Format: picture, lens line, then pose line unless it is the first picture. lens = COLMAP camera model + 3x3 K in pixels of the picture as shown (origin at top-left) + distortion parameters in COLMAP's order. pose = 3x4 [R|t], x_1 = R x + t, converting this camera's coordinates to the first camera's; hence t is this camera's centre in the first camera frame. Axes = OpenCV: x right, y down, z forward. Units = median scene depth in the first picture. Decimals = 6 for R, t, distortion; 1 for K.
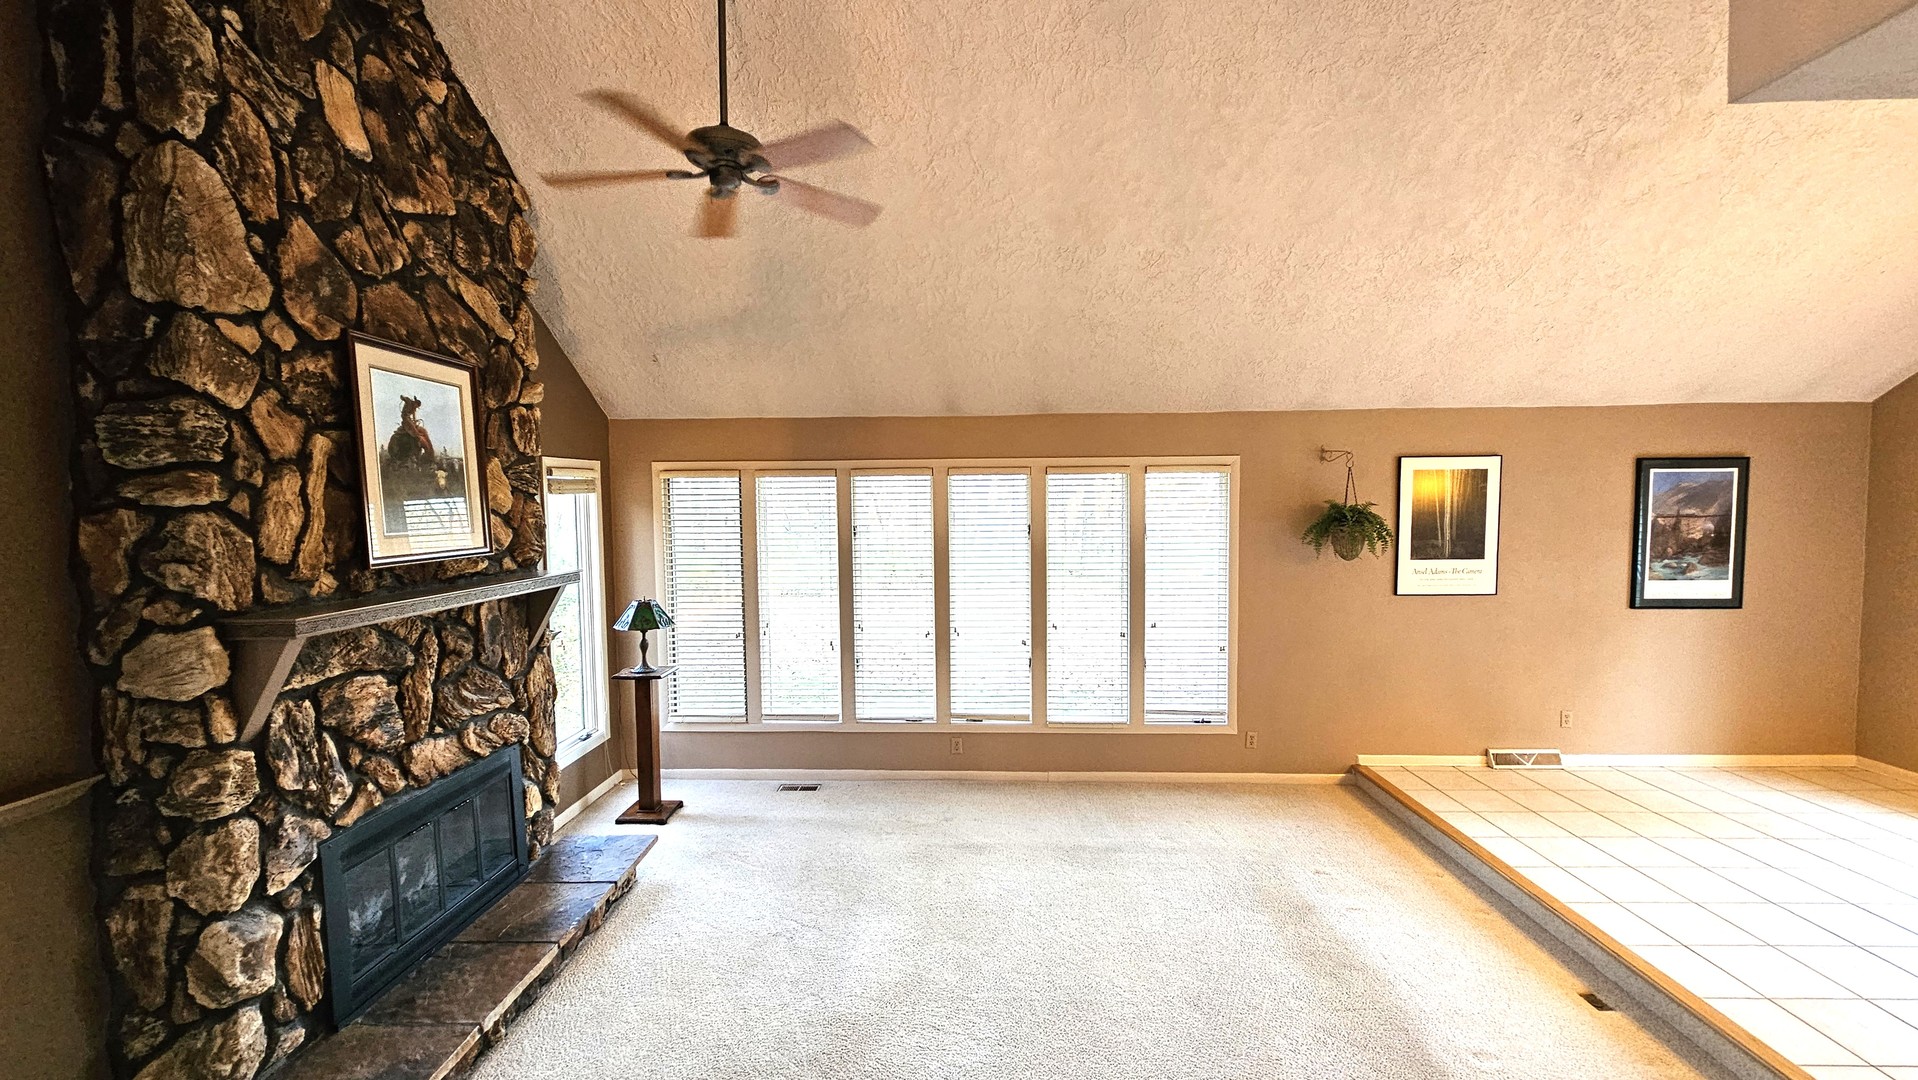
lens RADIAL K [[787.8, 0, 953.6], [0, 787.8, 540.5], [0, 0, 1]] dist [0.000816, 0.000163]
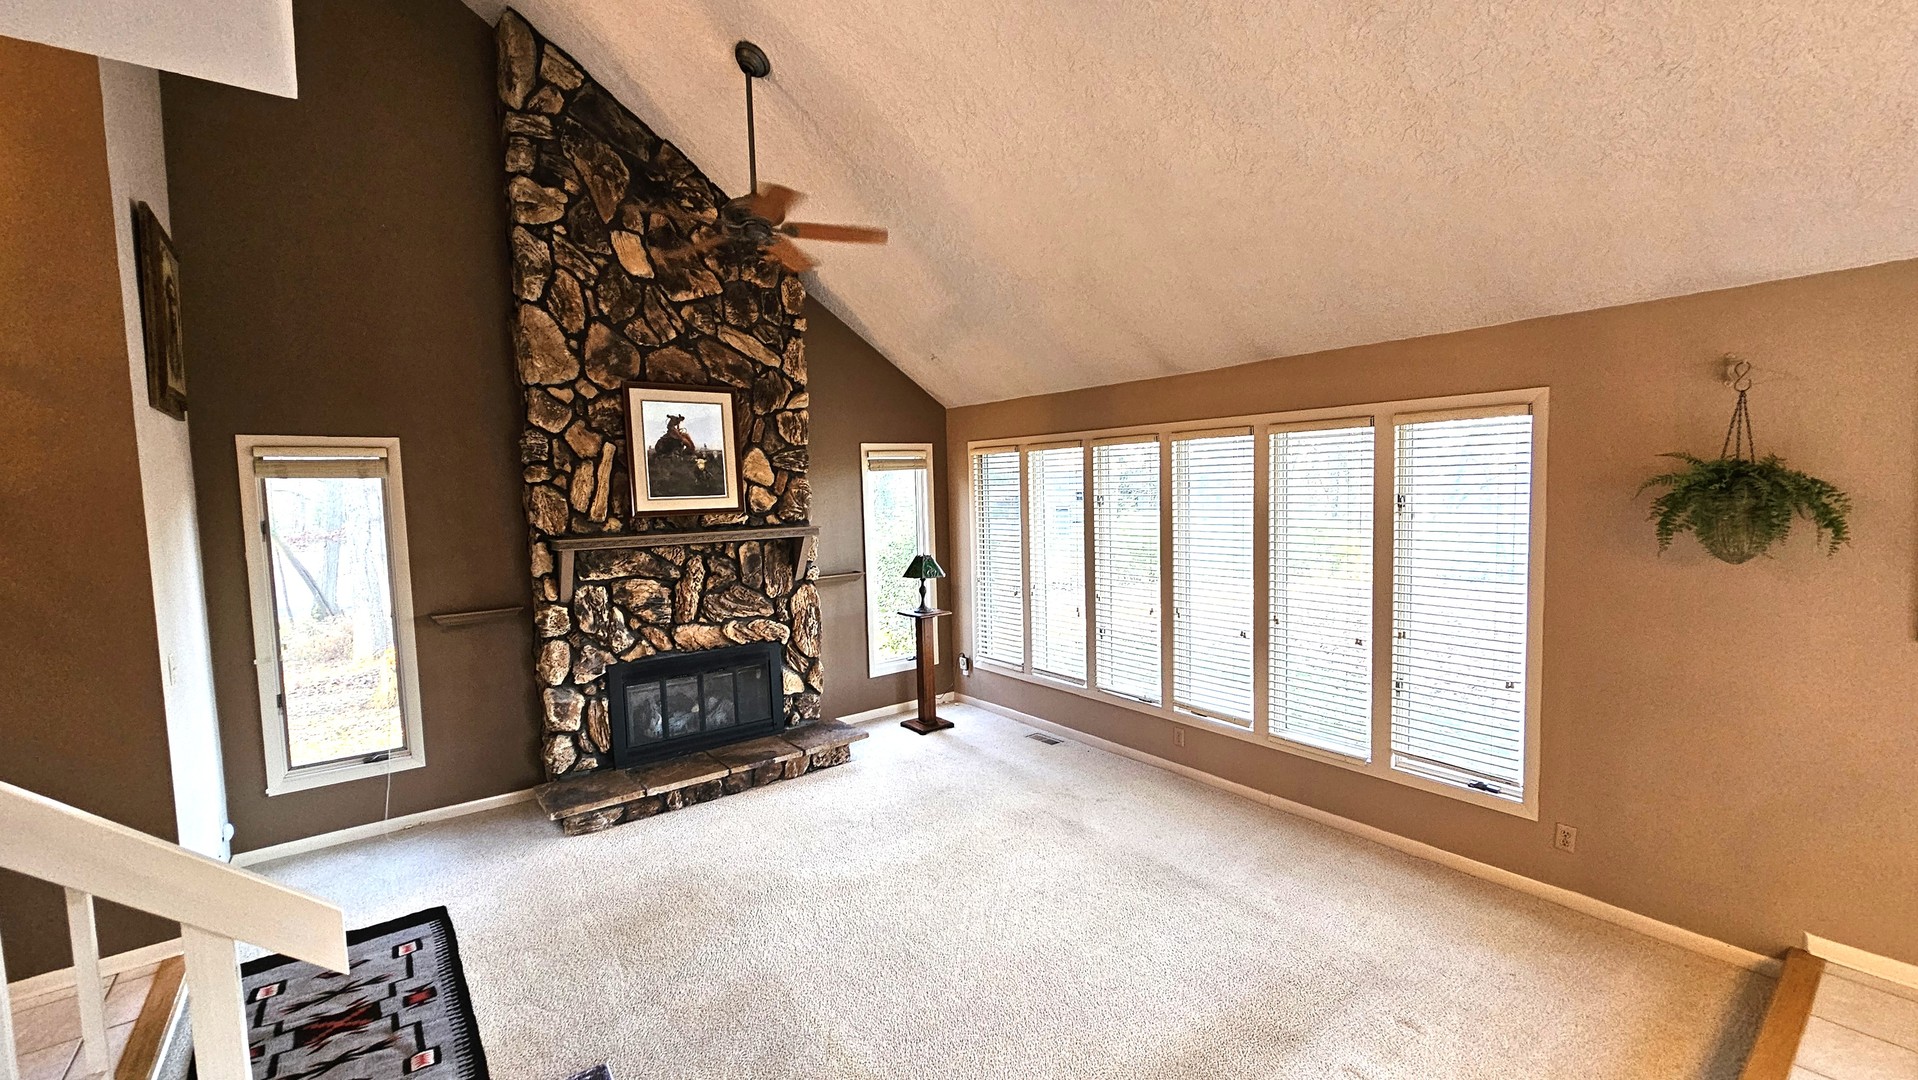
lens RADIAL K [[787.8, 0, 953.1], [0, 787.8, 545.0], [0, 0, 1]] dist [0.000816, 0.000163]
pose [[0.634610, 0.051803, -0.771094, 0.916658], [-0.020576, 0.998530, 0.050147, -0.005004], [0.772558, -0.015958, 0.634743, 0.377751]]
